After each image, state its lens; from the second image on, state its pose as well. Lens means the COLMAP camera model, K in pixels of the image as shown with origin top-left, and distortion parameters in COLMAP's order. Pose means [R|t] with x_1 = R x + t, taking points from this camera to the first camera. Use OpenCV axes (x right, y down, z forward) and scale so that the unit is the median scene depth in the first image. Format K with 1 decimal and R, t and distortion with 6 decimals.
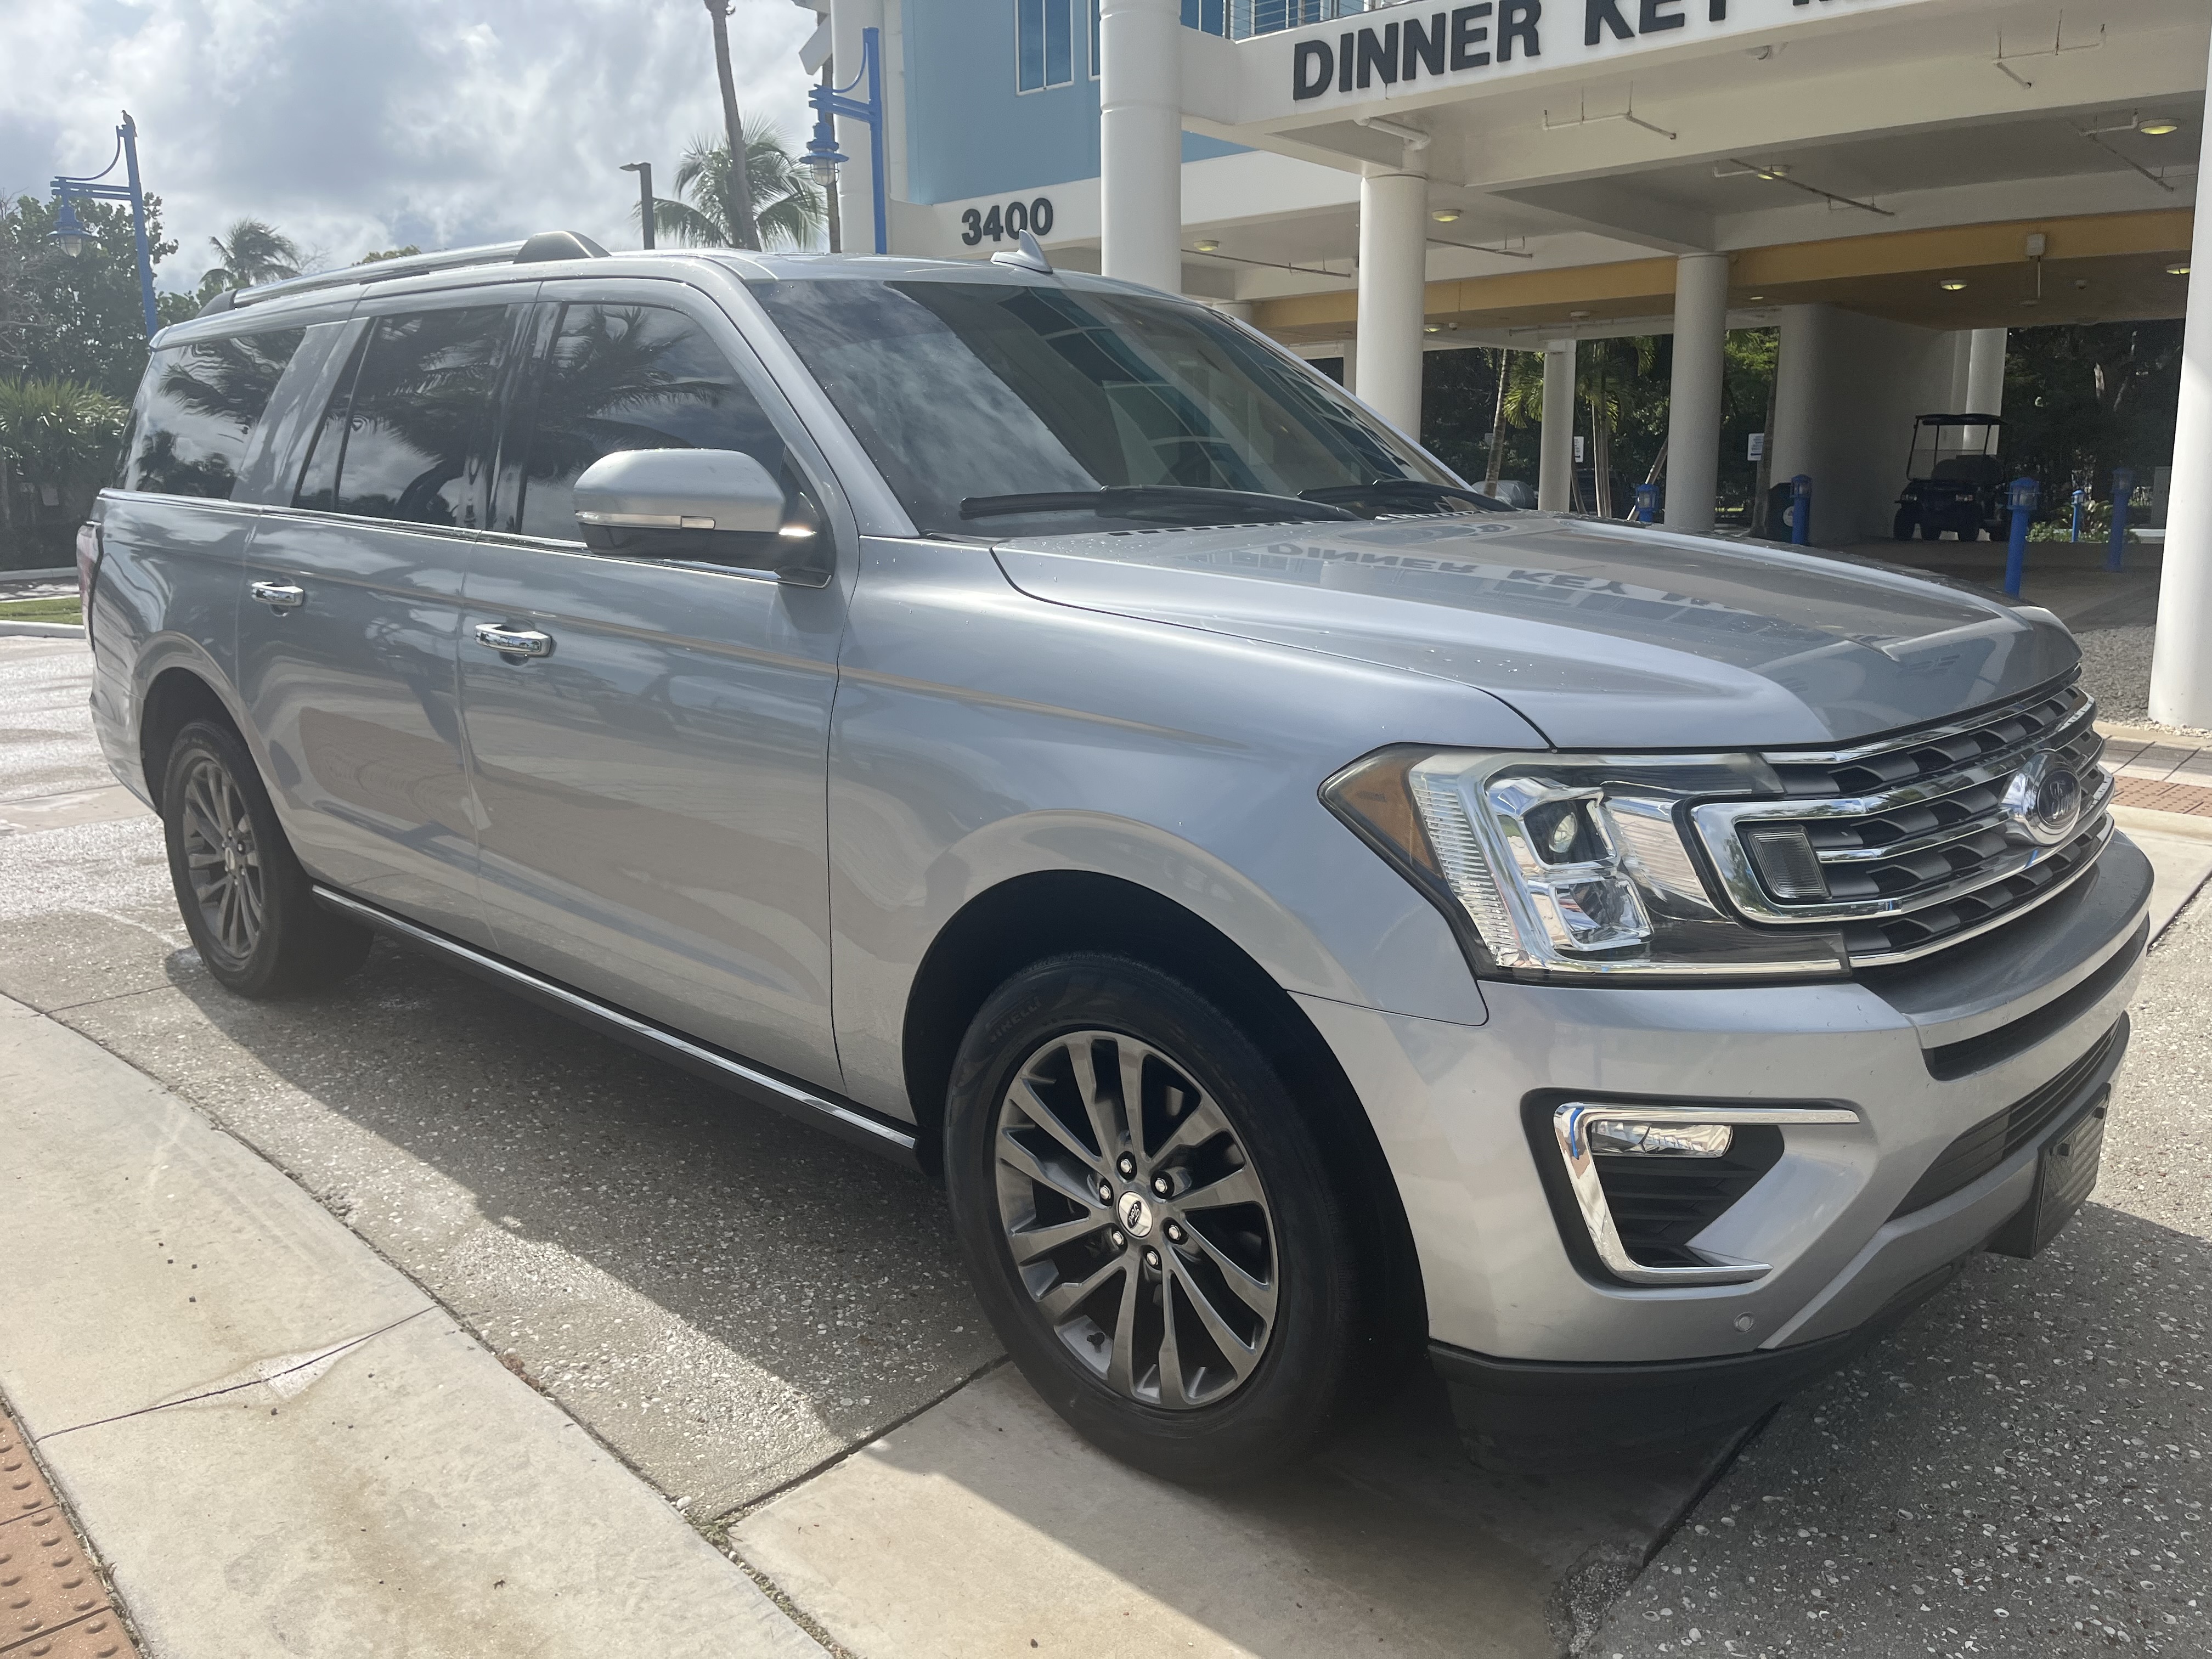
lens RADIAL K [[1690.4, 0, 1106.0], [0, 1690.4, 829.5], [0, 0, 1]] dist [0.072805, -0.000707]
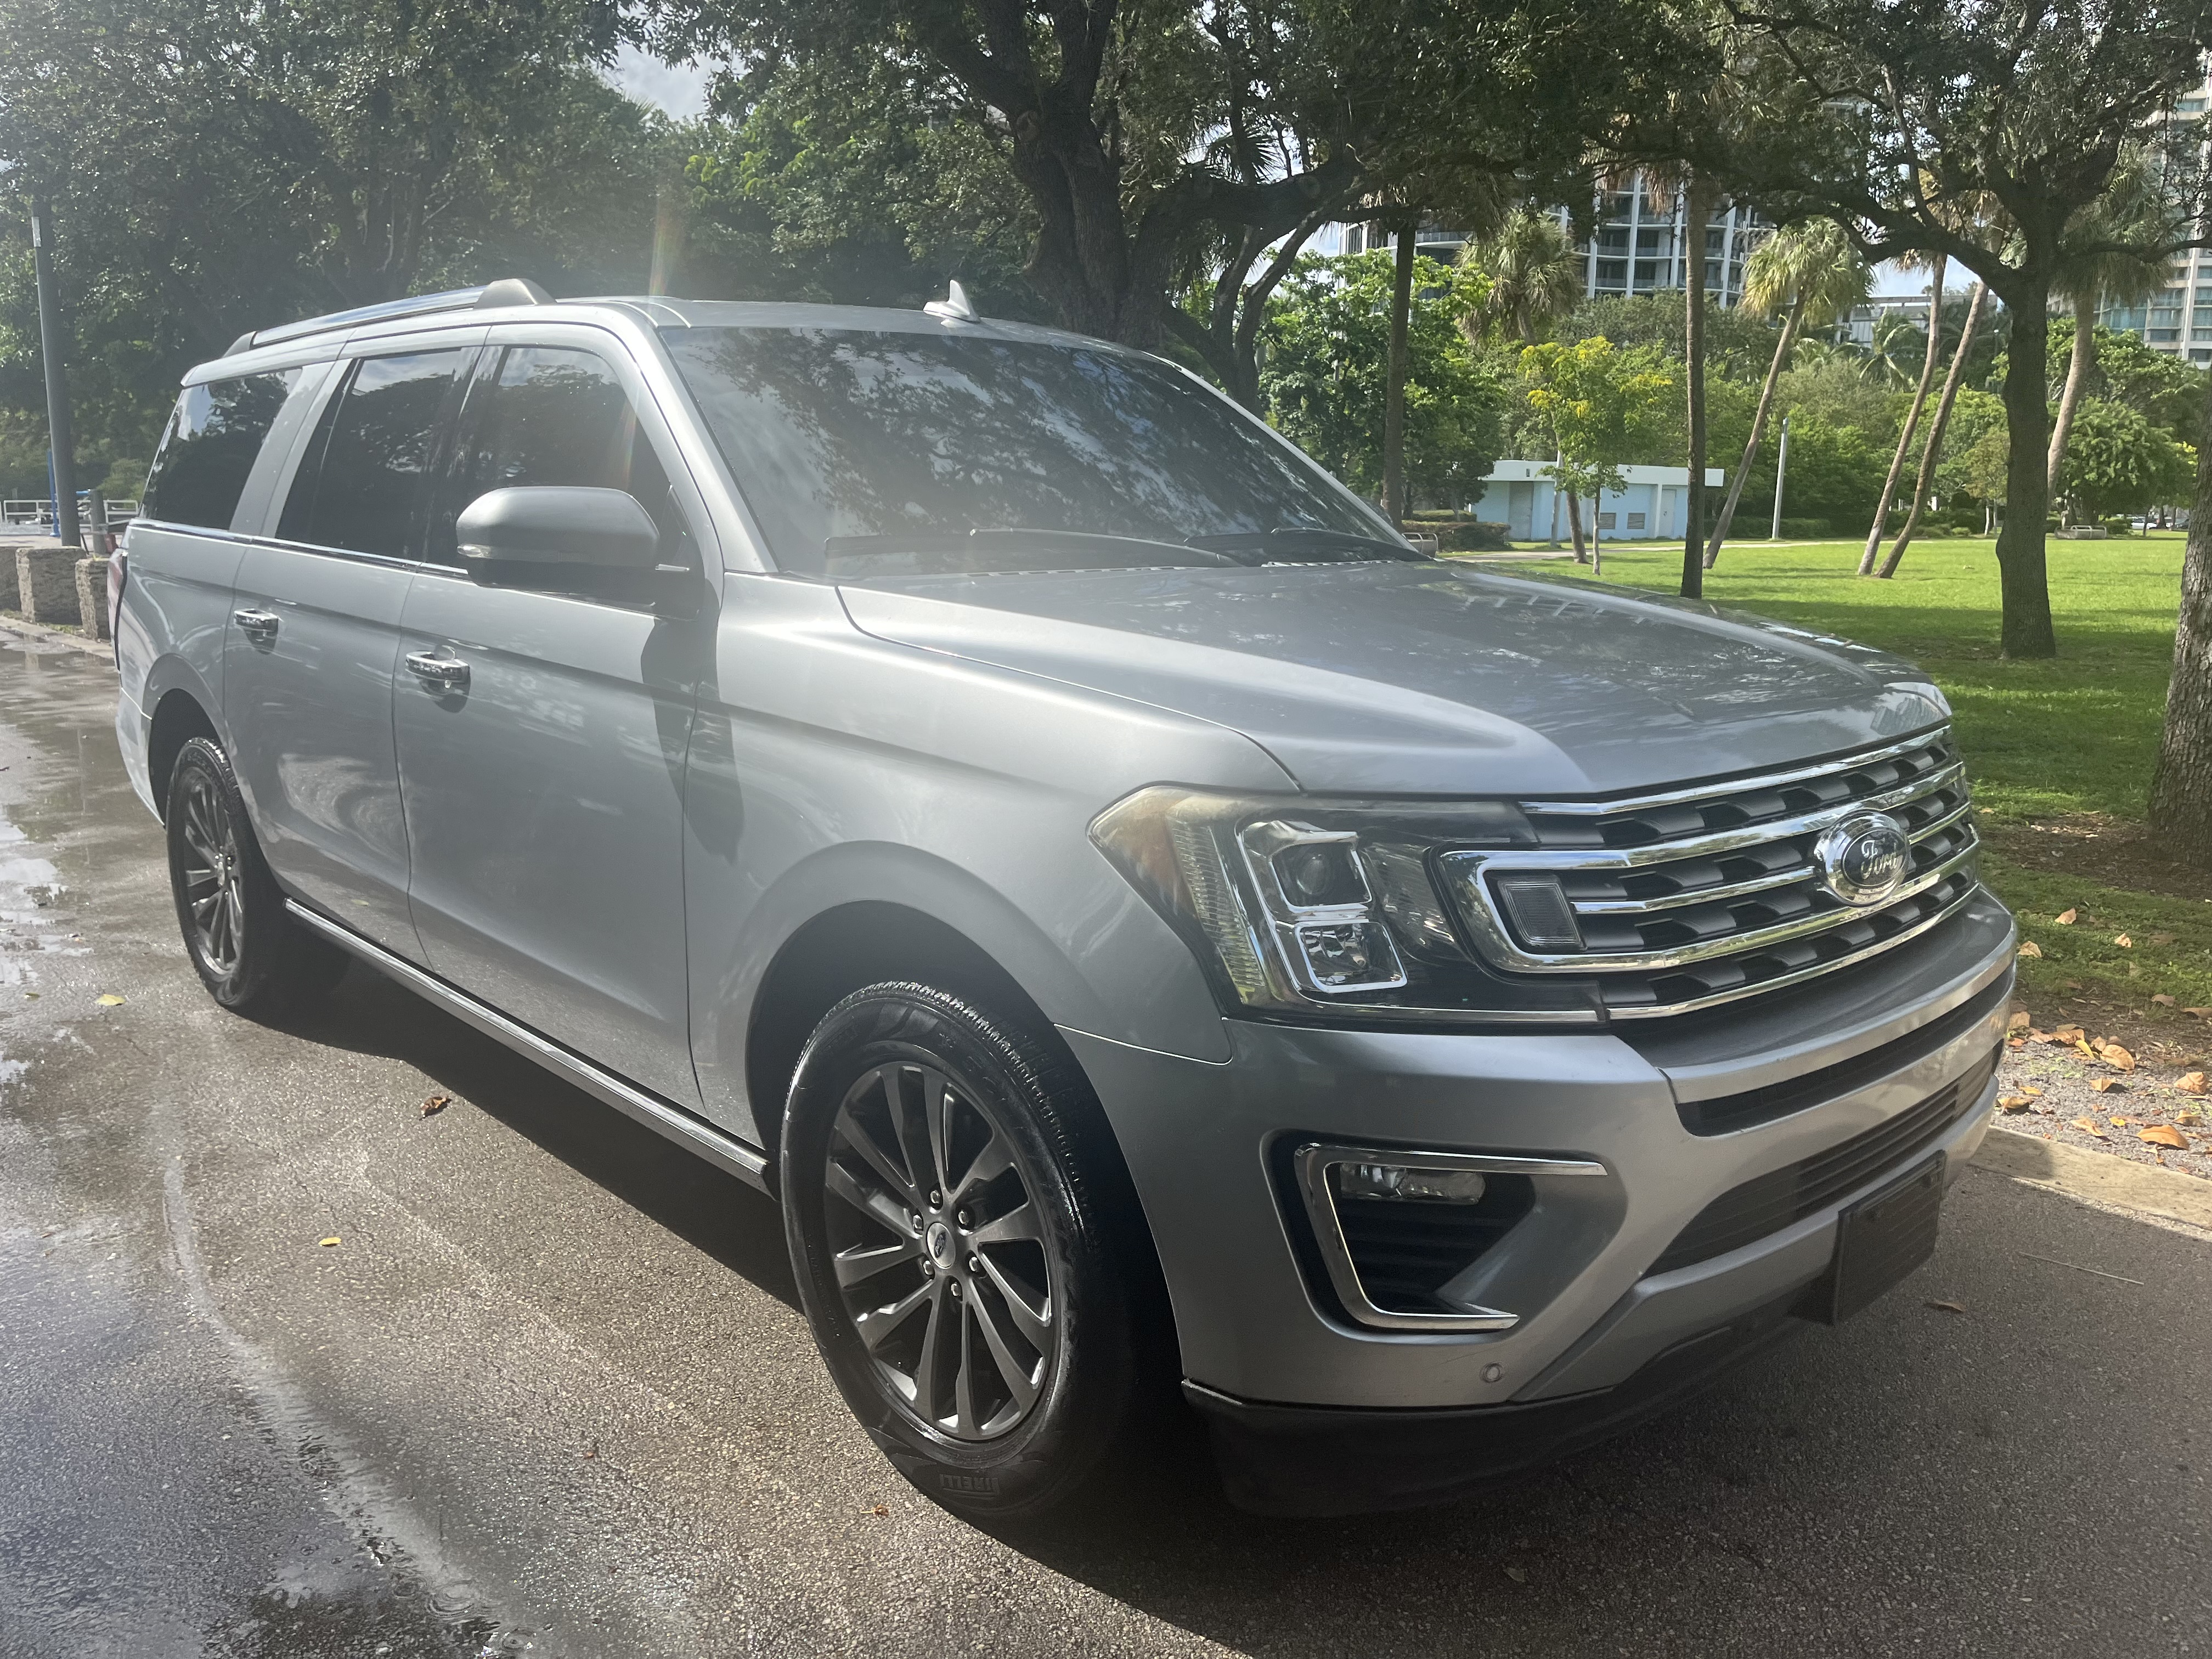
lens RADIAL K [[1690.4, 0, 1106.0], [0, 1690.4, 829.5], [0, 0, 1]] dist [0.072805, -0.000707]
pose [[0.997927, 0.025840, -0.058935, 0.177133], [-0.027370, 0.999305, -0.025312, 0.002783], [0.058240, 0.026873, 0.997941, -0.011512]]
